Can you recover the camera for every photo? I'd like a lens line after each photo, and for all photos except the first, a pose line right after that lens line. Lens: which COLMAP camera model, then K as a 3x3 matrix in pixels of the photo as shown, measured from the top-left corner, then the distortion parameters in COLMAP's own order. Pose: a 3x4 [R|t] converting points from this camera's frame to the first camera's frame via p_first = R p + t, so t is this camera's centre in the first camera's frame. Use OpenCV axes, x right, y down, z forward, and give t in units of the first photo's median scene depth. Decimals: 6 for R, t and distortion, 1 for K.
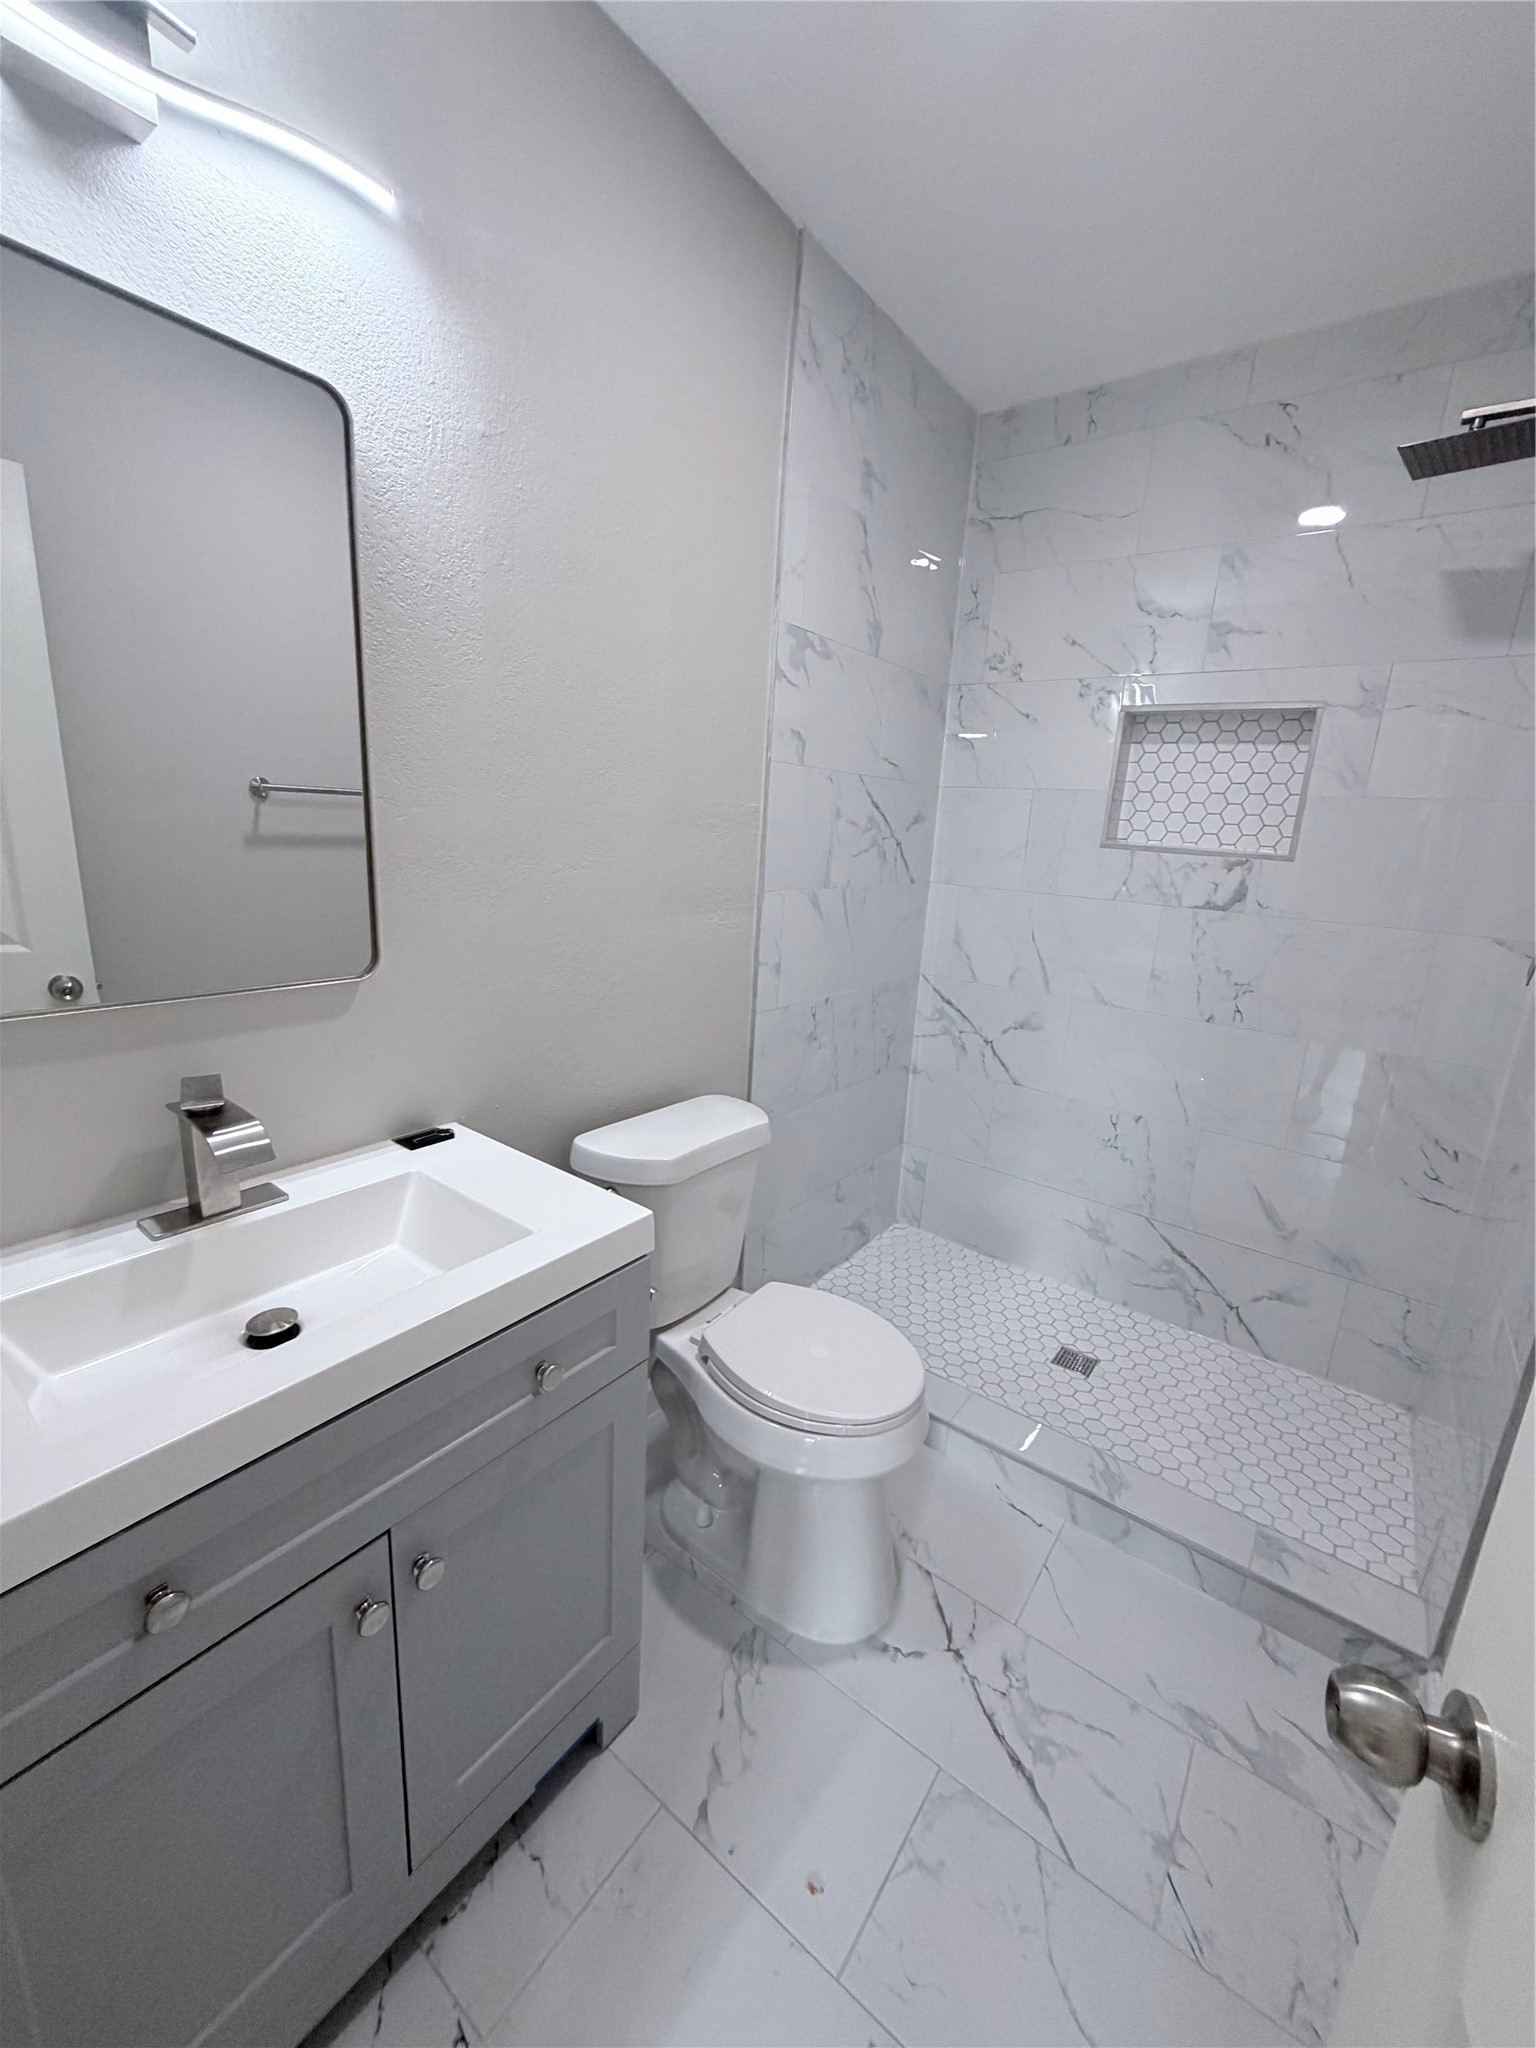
lens RADIAL K [[817.4, 0, 773.1], [0, 817.4, 1021.7], [0, 0, 1]] dist [0.000572, 0.000274]
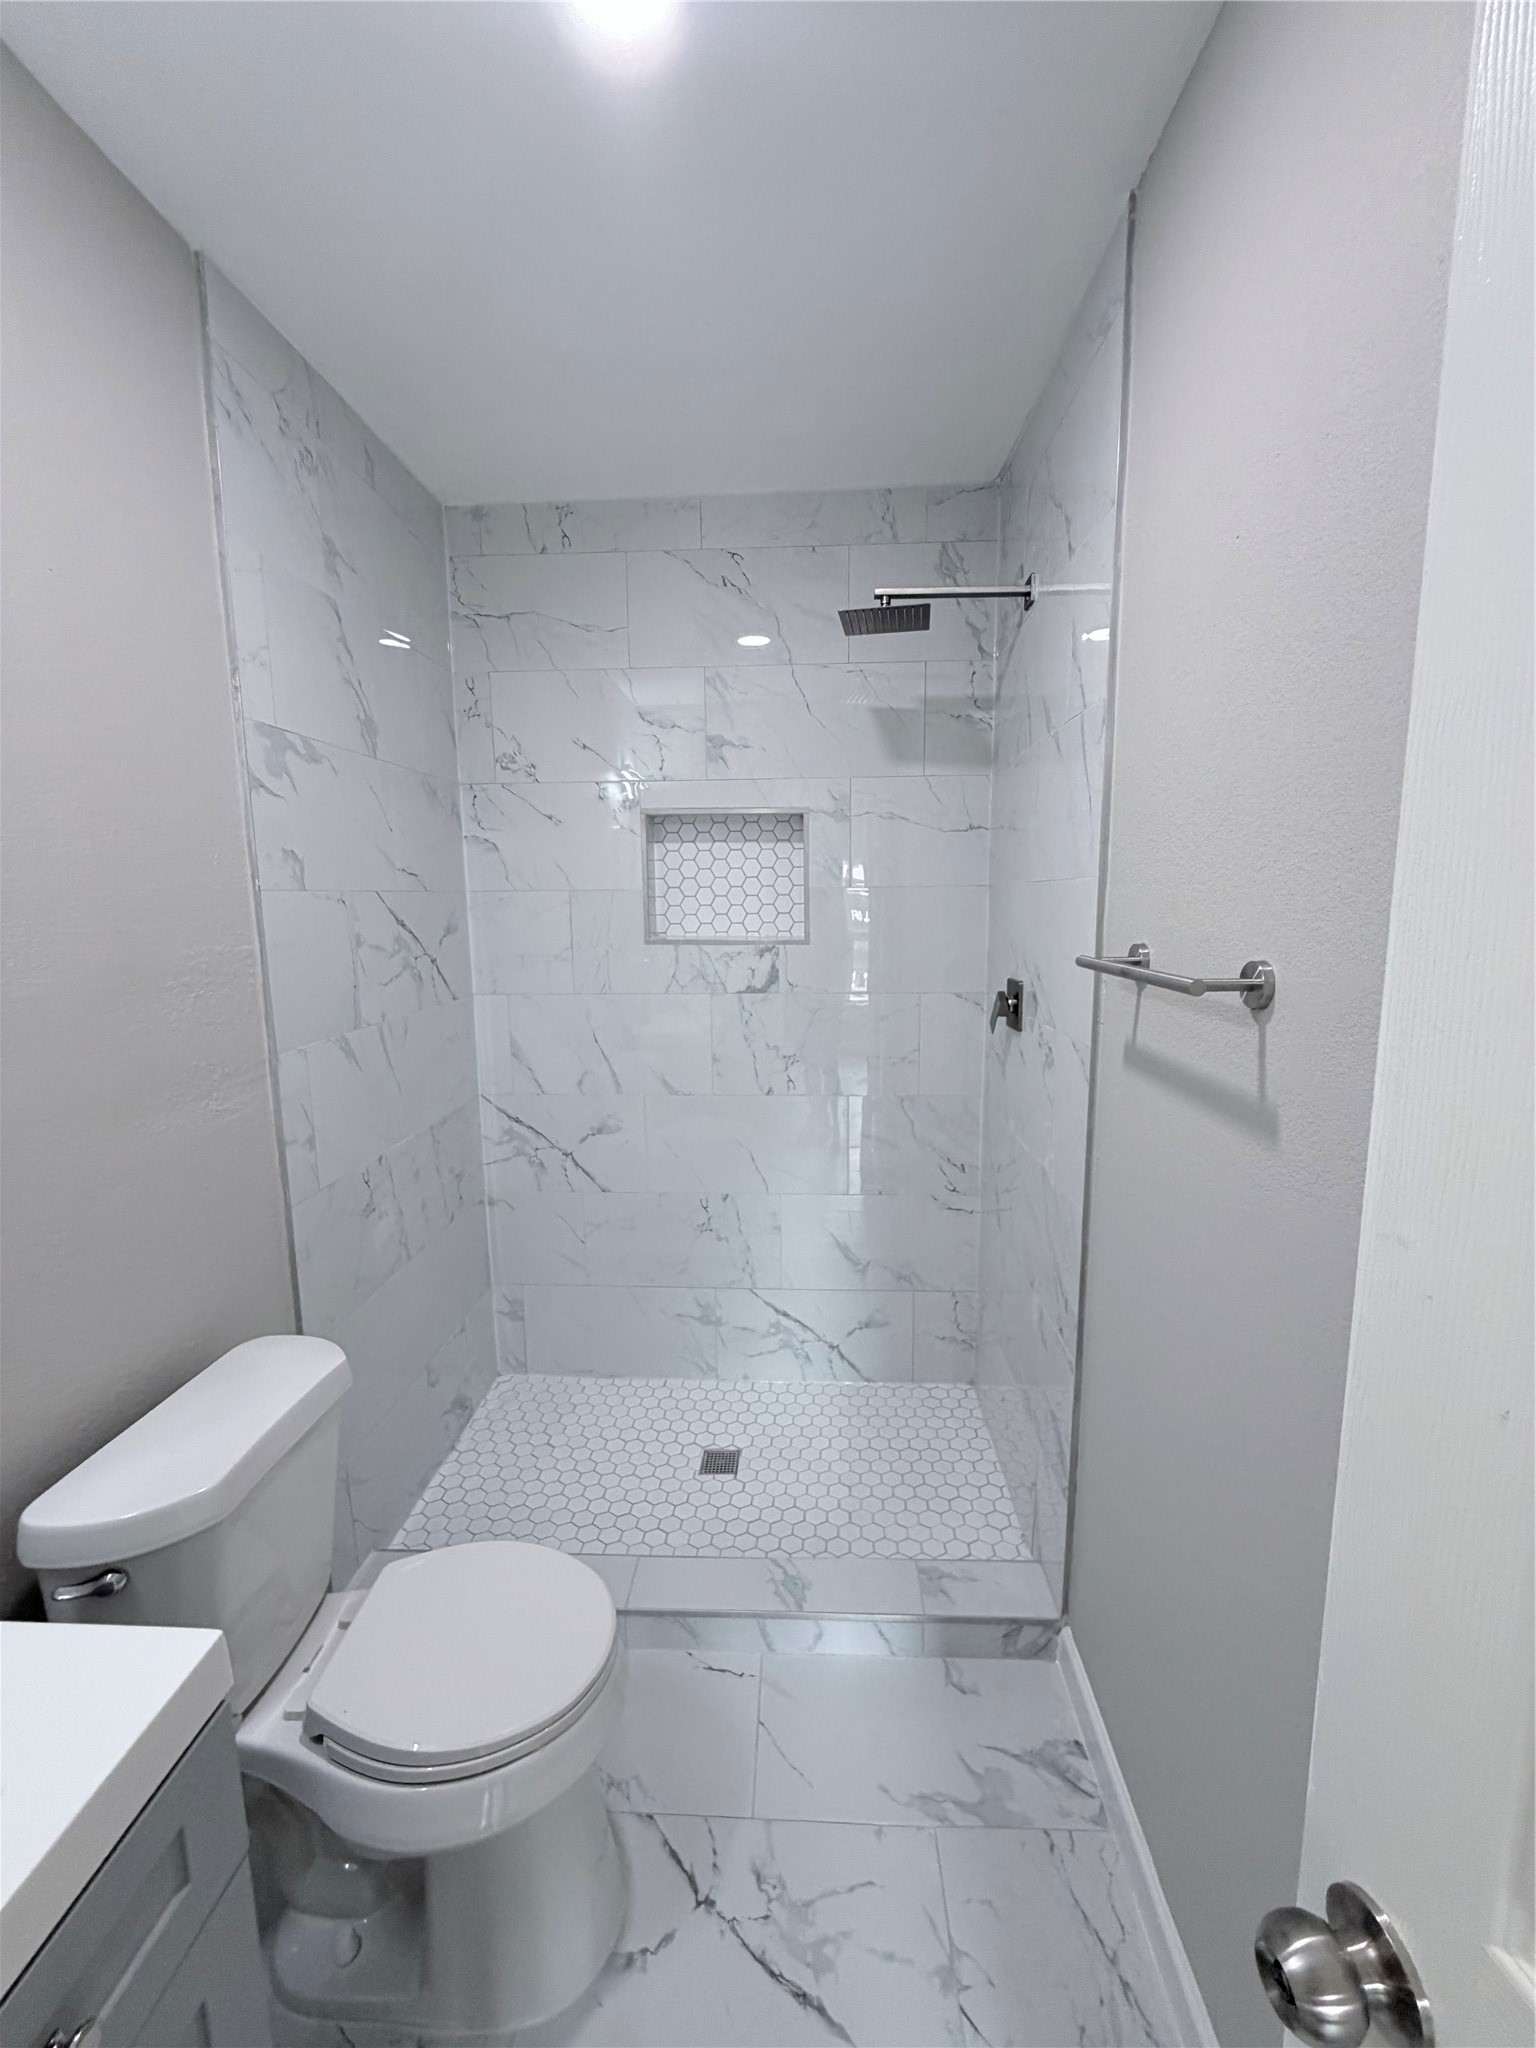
lens RADIAL K [[817.4, 0, 768.9], [0, 817.4, 1019.6], [0, 0, 1]] dist [0.000572, 0.000274]
pose [[0.829551, -0.147285, 0.538658, -0.036371], [0.186701, 0.982234, -0.018954, -0.085276], [-0.526296, 0.116291, 0.842312, 0.090514]]
